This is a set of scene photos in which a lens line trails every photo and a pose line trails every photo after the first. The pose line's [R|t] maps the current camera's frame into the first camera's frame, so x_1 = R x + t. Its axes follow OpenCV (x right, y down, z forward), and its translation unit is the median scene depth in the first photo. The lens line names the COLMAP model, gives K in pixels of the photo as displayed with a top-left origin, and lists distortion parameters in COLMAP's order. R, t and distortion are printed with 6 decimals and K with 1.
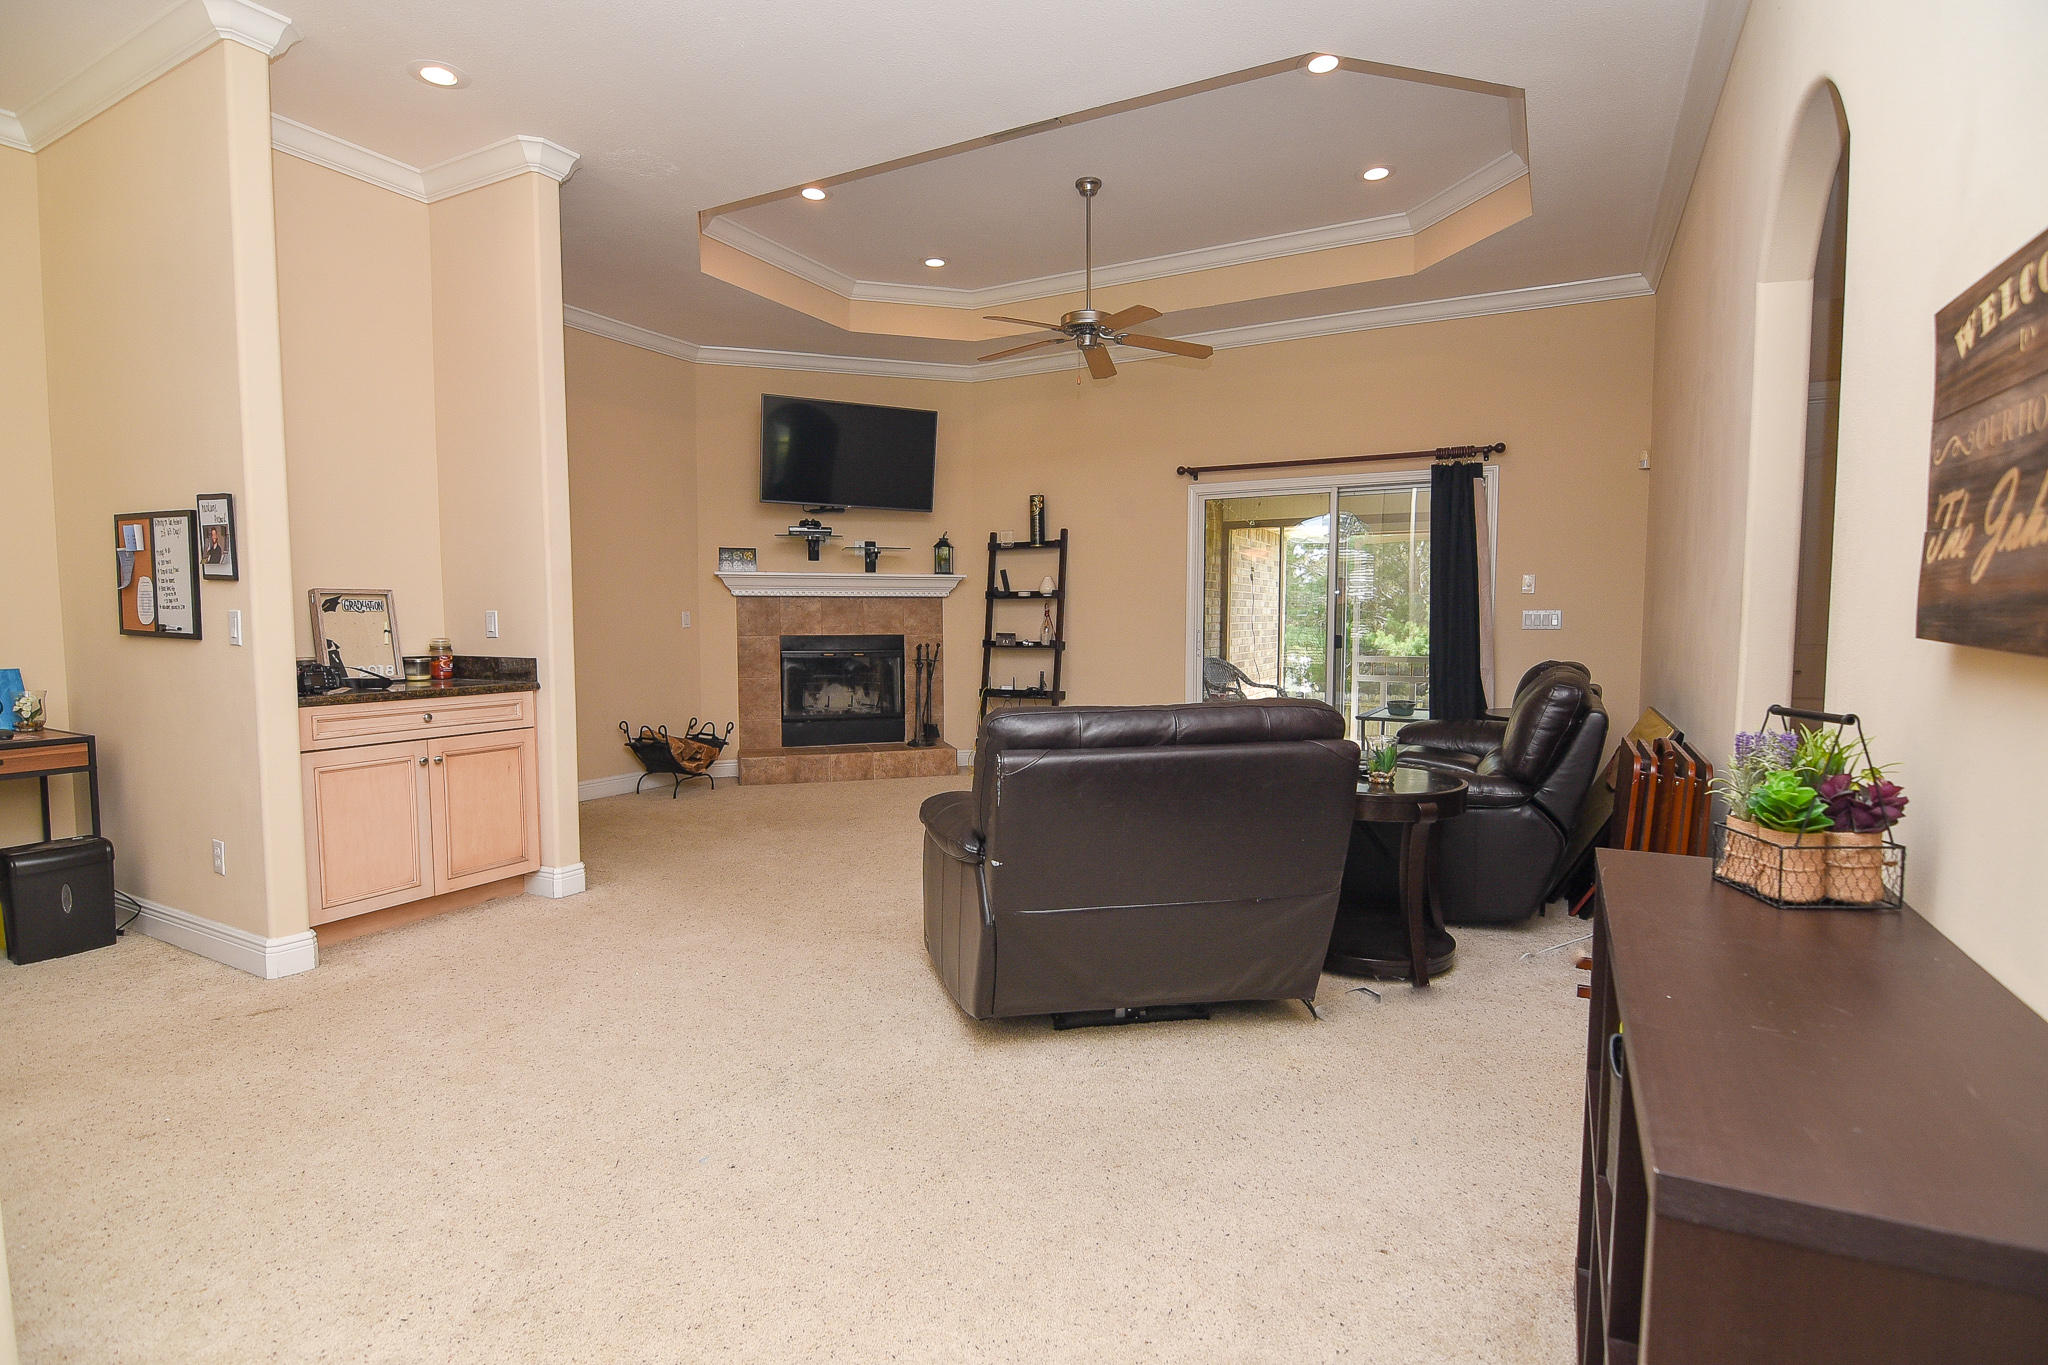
lens RADIAL K [[997.6, 0, 1028.1], [0, 997.6, 682.3], [0, 0, 1]] dist [-0.013444, -0.003076]
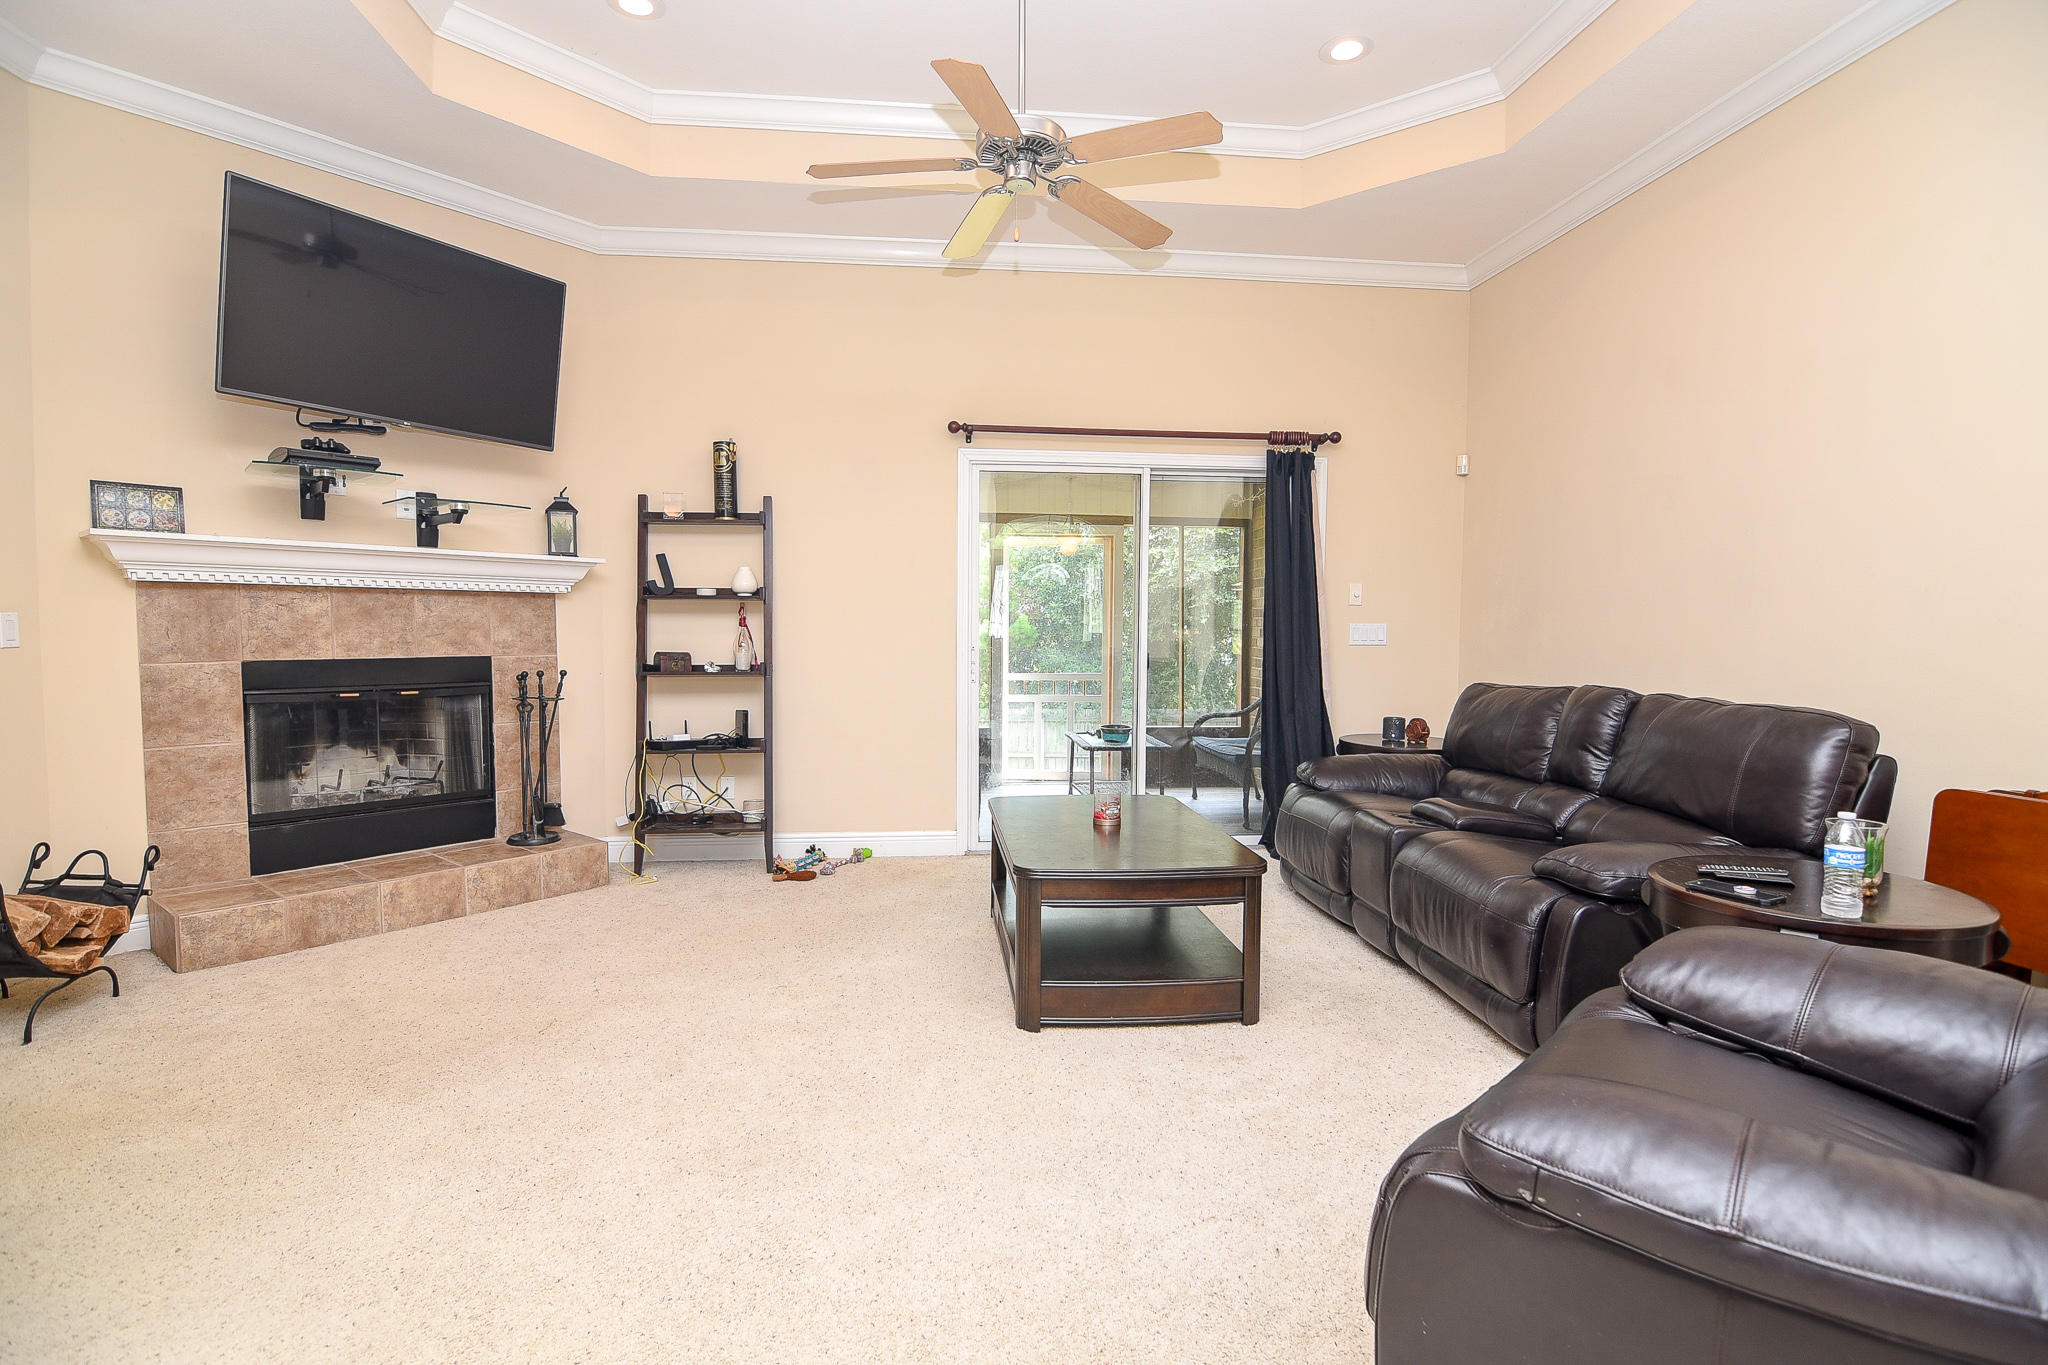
lens RADIAL K [[997.6, 0, 1020.3], [0, 997.6, 685.2], [0, 0, 1]] dist [-0.013444, -0.003076]
pose [[0.829578, -0.025200, 0.557822, -0.197535], [0.029891, 0.999553, 0.000702, -0.022227], [-0.557591, 0.016092, 0.829960, 0.346820]]
